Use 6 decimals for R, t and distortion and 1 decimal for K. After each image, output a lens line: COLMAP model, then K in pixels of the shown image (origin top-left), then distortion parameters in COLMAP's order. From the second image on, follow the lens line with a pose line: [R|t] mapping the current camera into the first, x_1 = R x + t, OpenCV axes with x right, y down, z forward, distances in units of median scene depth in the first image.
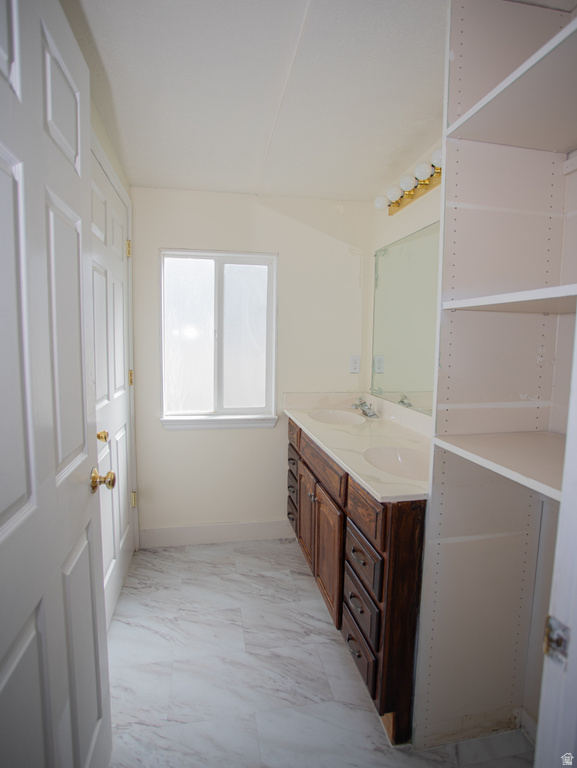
lens RADIAL K [[418.2, 0, 288.4], [0, 418.2, 382.0], [0, 0, 1]] dist [-0.069644, 0.026034]
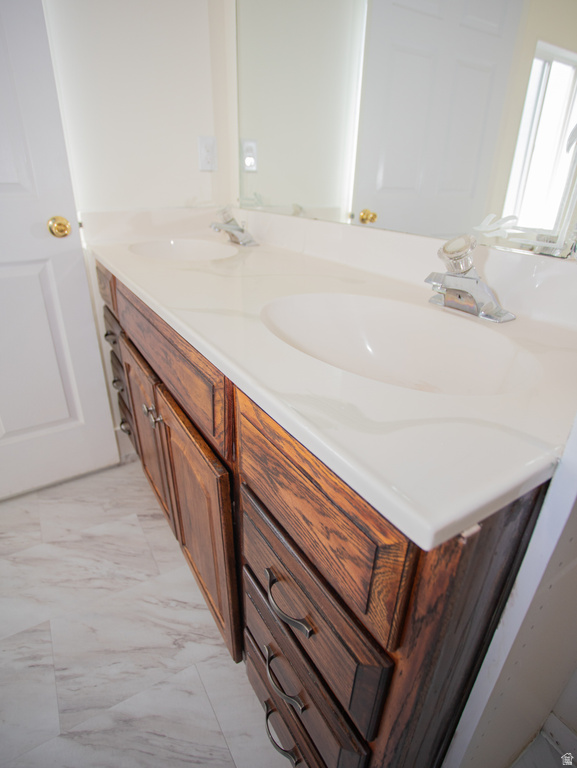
lens RADIAL K [[418.2, 0, 286.9], [0, 418.2, 383.5], [0, 0, 1]] dist [-0.069644, 0.026034]
pose [[0.937701, -0.147653, 0.314509, 0.061161], [0.030234, 0.936450, 0.349495, 0.082785], [-0.346126, -0.318213, 0.882574, 0.554248]]
